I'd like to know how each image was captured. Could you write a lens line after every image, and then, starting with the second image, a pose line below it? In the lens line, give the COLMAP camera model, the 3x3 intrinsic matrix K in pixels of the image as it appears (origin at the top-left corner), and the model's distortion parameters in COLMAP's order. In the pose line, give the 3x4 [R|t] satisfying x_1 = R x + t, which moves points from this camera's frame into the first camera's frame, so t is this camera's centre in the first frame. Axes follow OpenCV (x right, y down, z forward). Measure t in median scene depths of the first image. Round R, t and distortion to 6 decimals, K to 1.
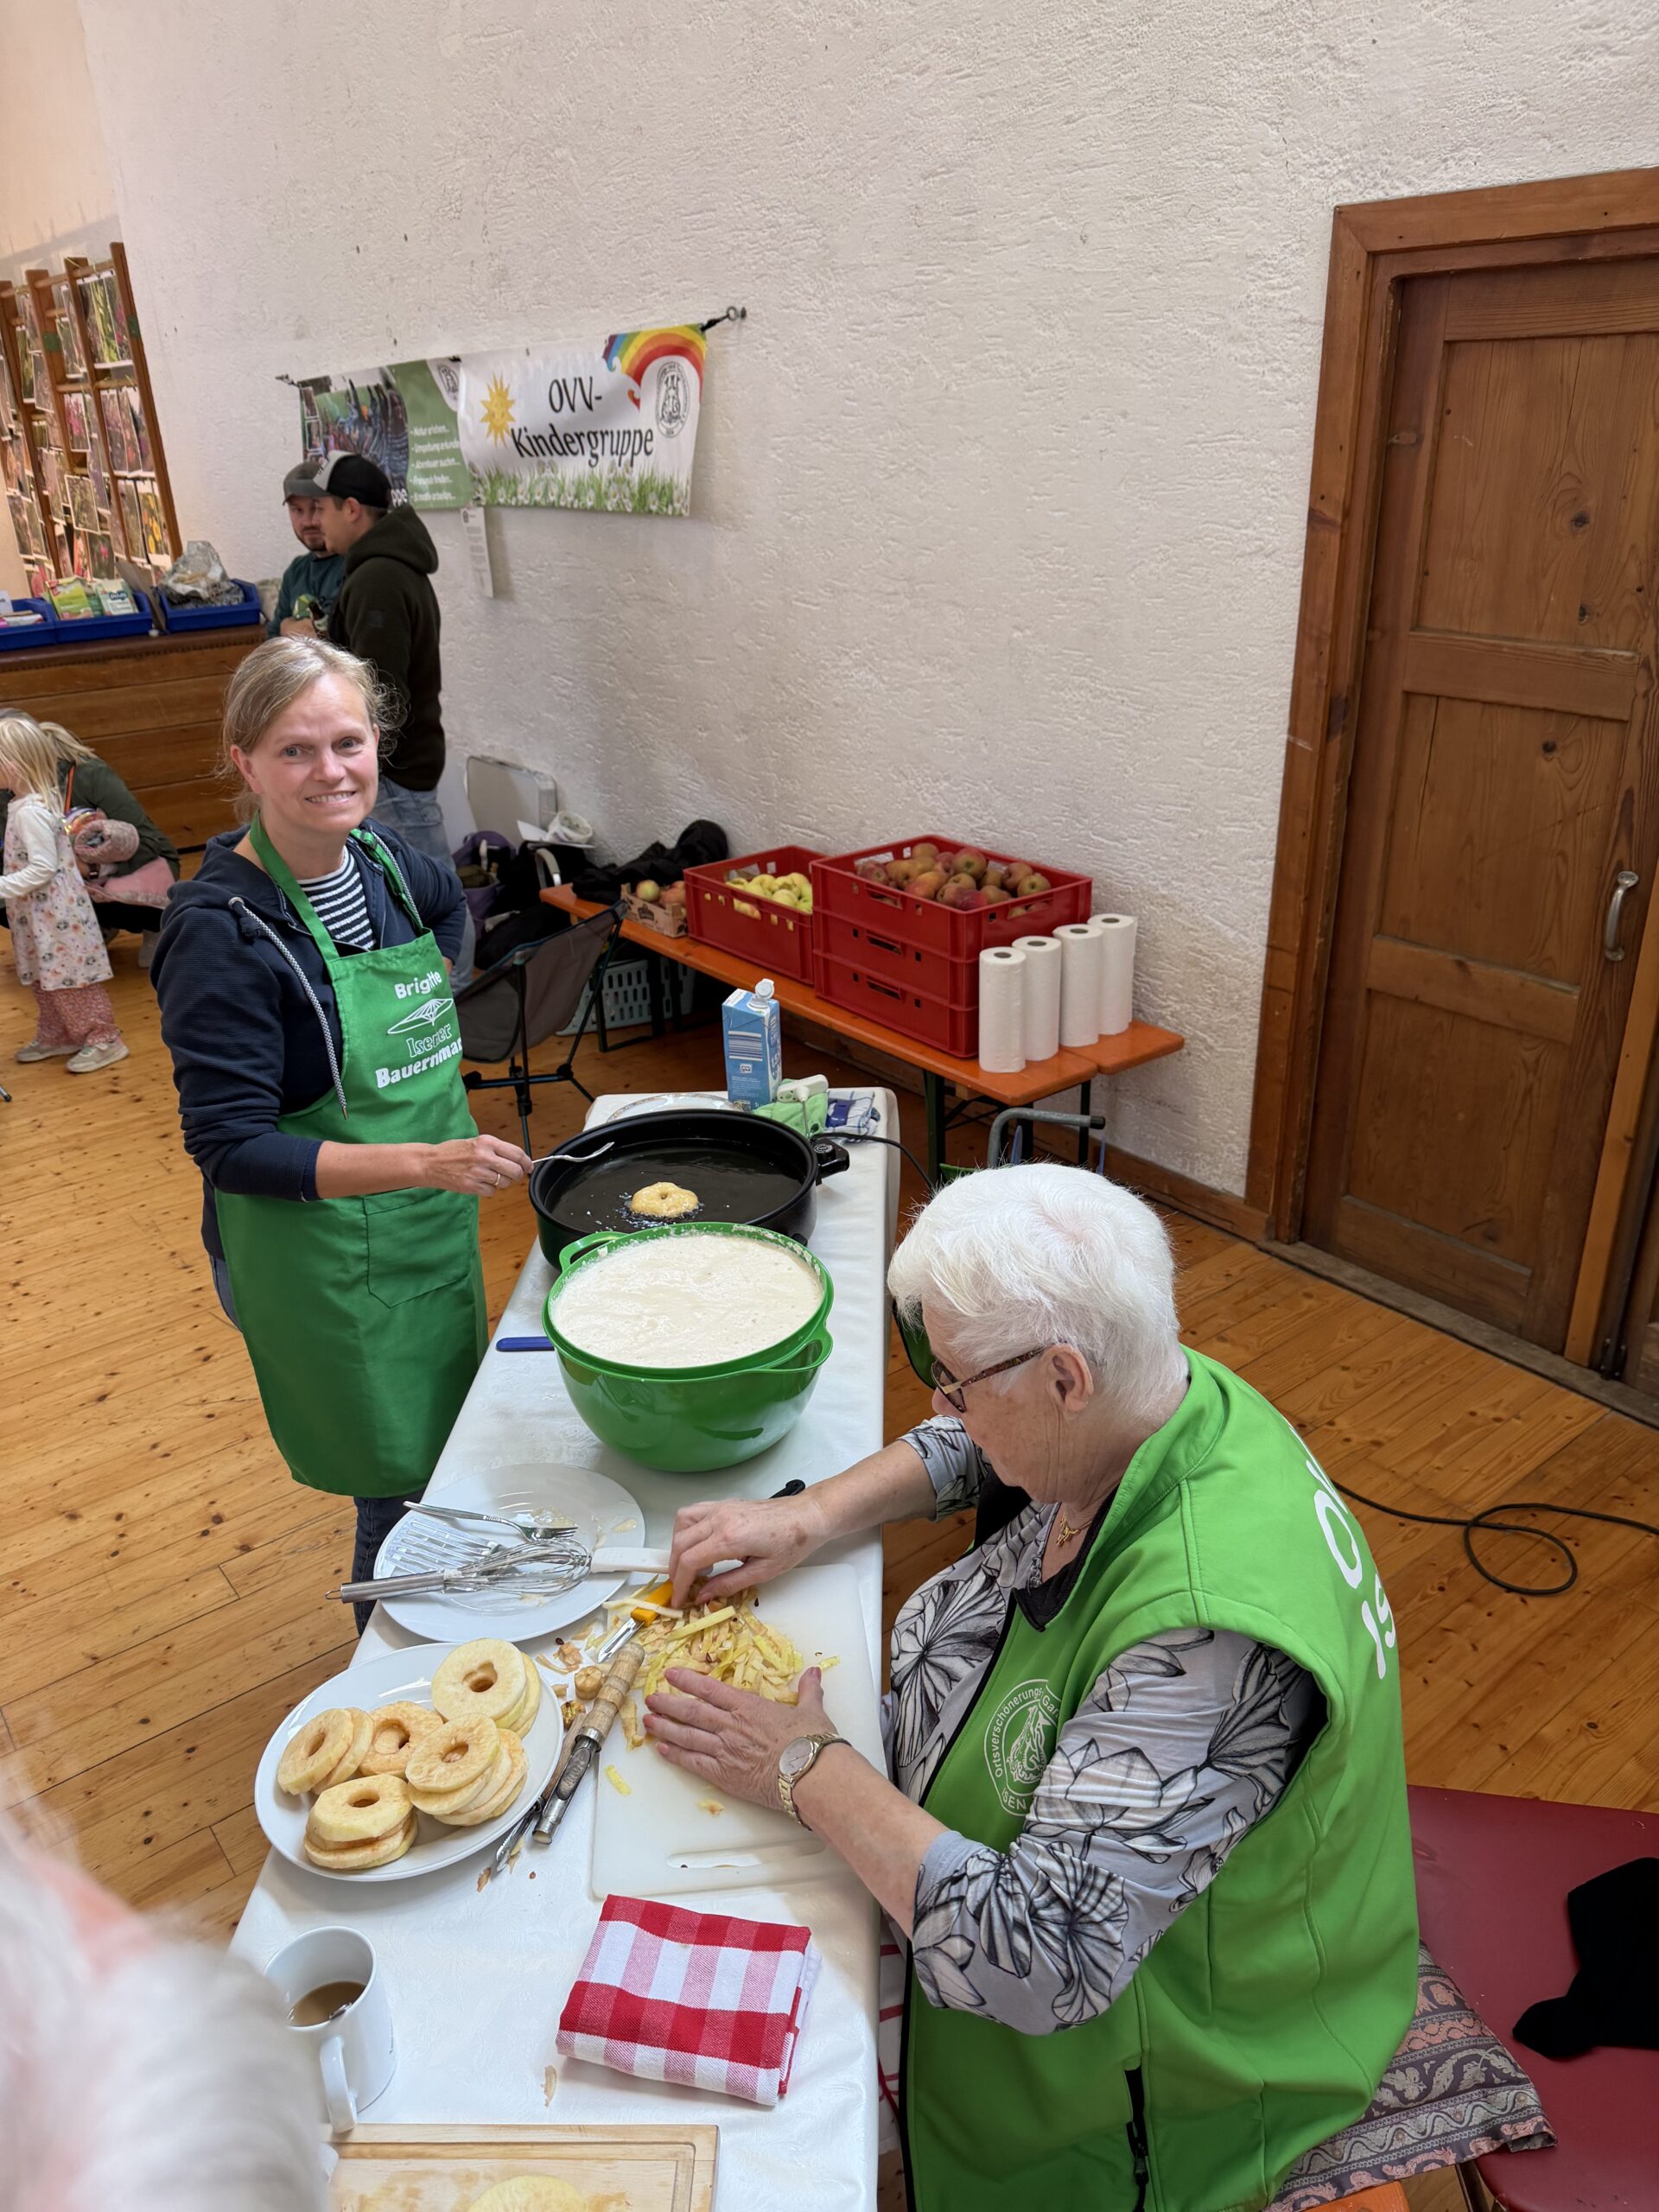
lens RADIAL K [[1579.5, 0, 826.9], [0, 1579.5, 1110.8], [0, 0, 1]] dist [0.001001, -0.003267]
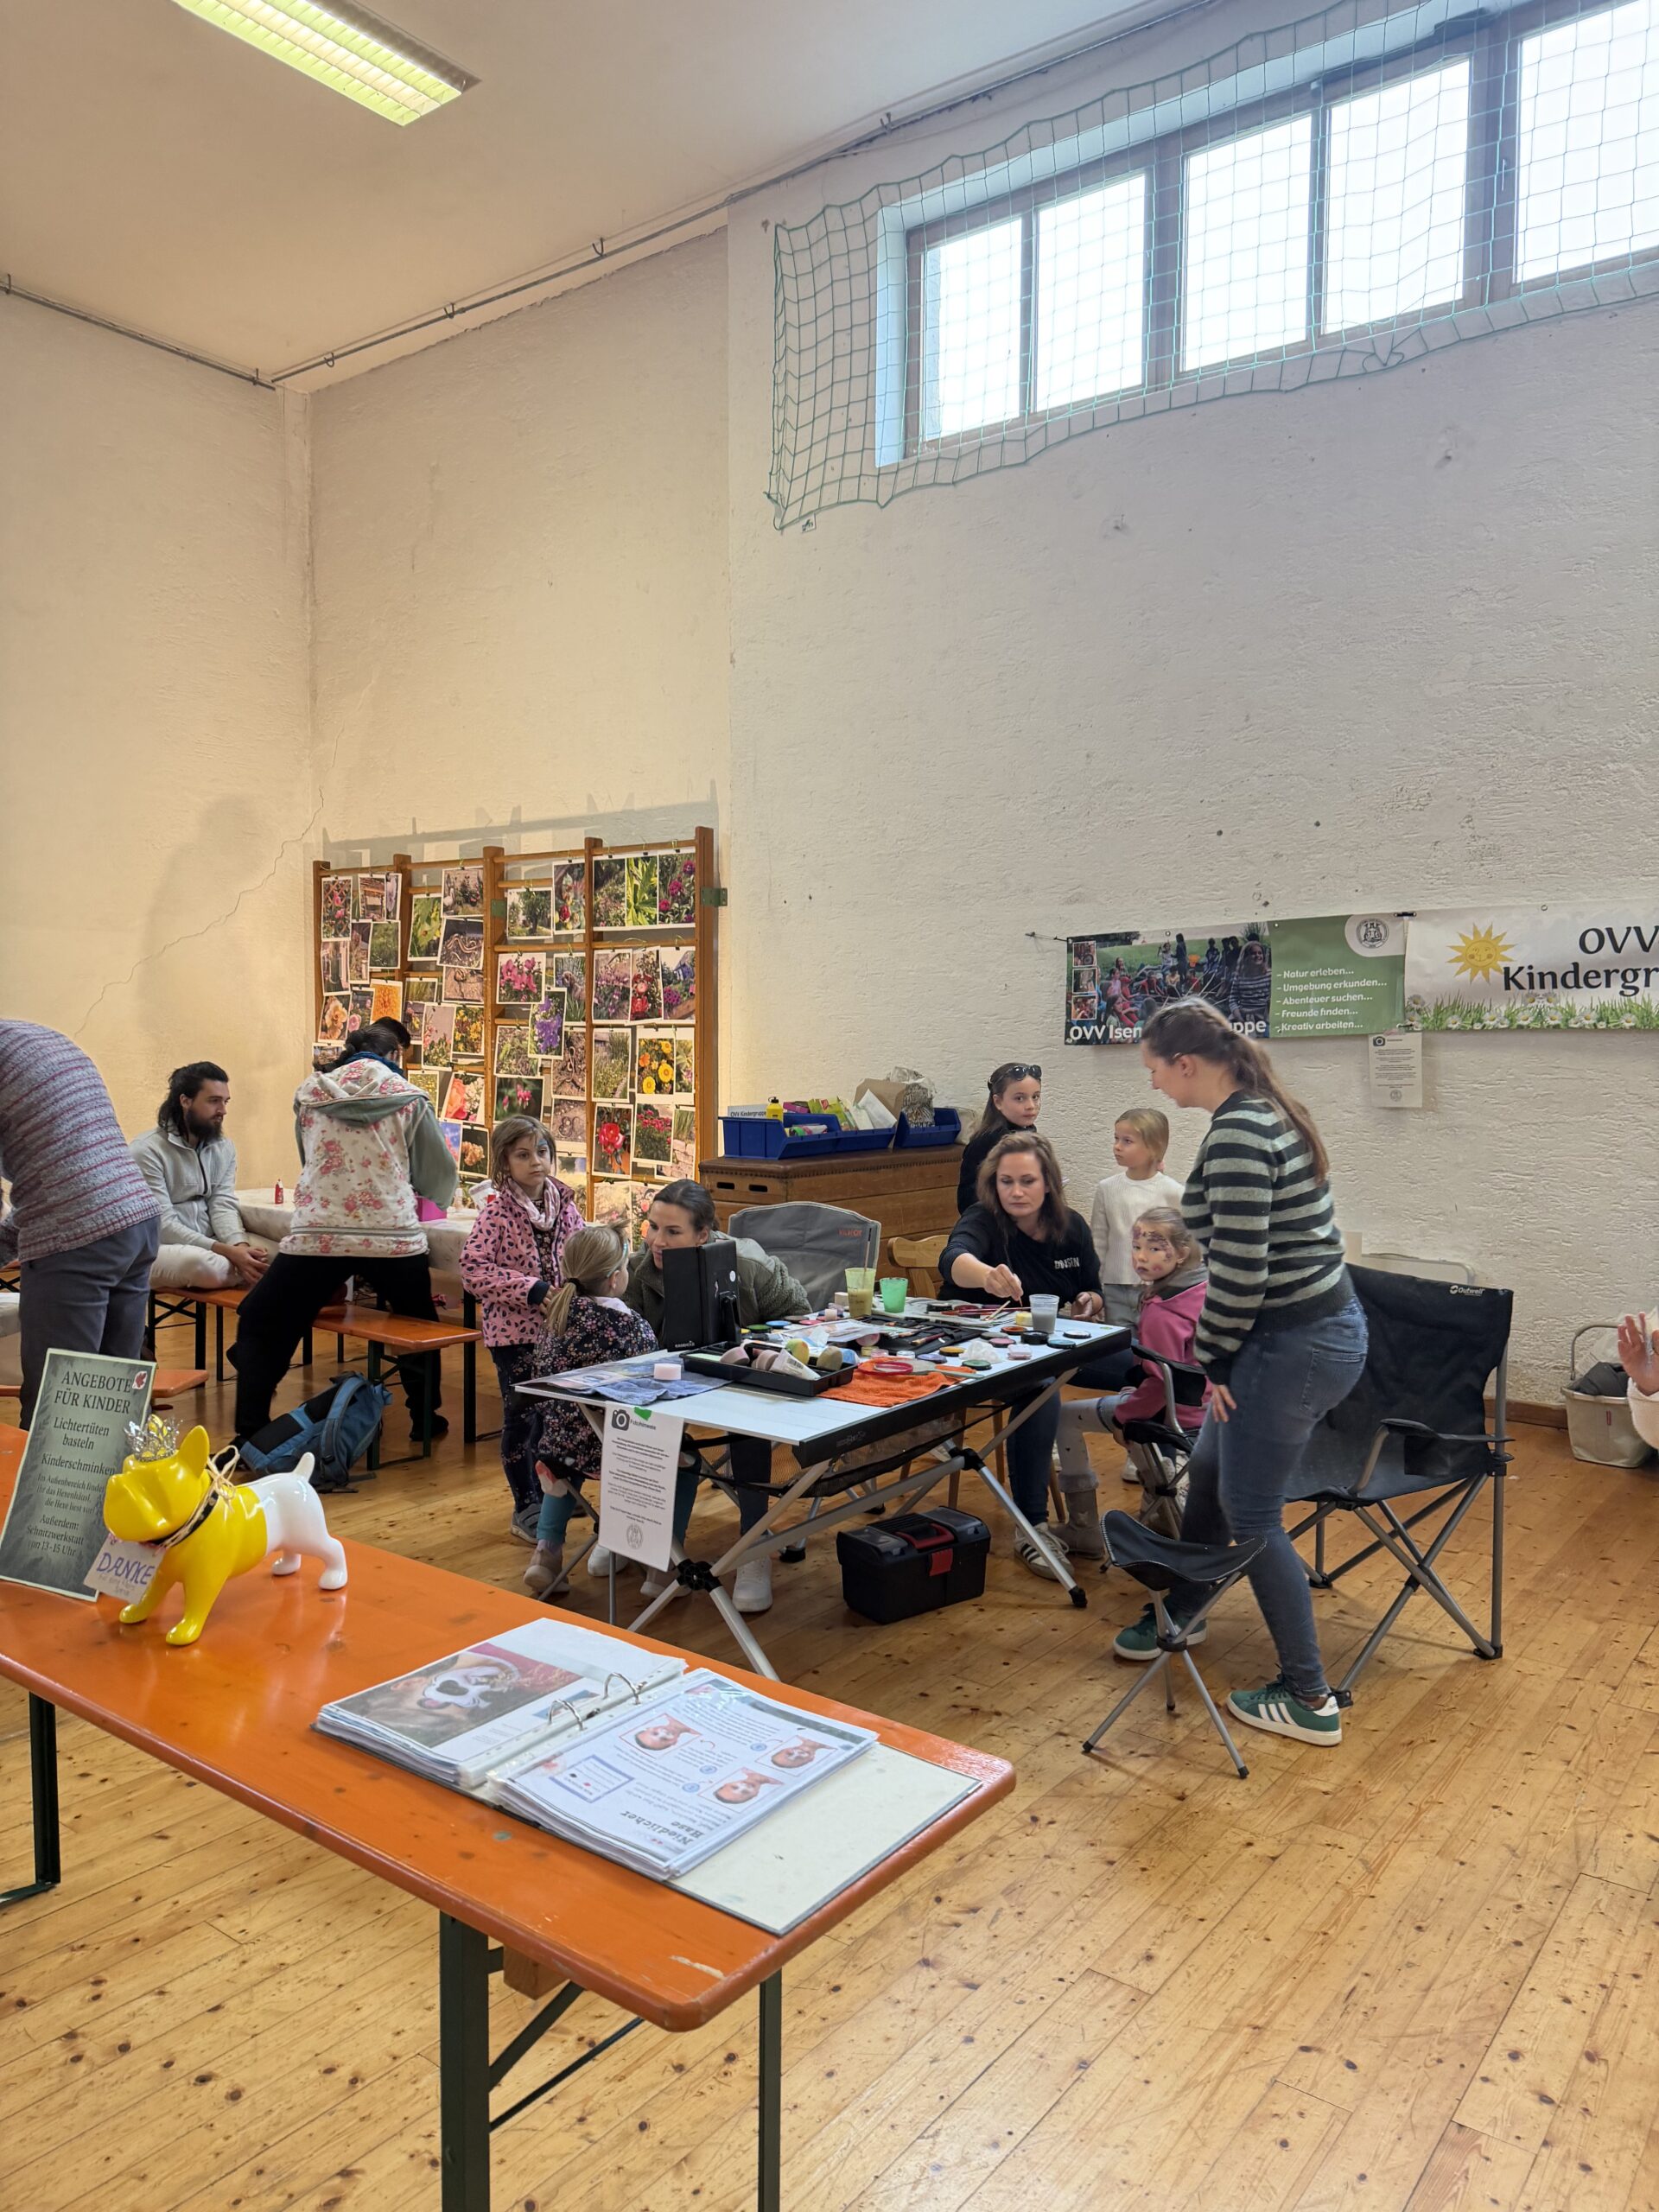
lens RADIAL K [[1579.5, 0, 825.4], [0, 1579.5, 1107.5], [0, 0, 1]] dist [0.001001, -0.003267]
pose [[0.971273, 0.033961, 0.235531, -1.000418], [0.057930, 0.926245, -0.372443, 0.074975], [-0.230808, 0.375388, 0.897670, 0.107391]]
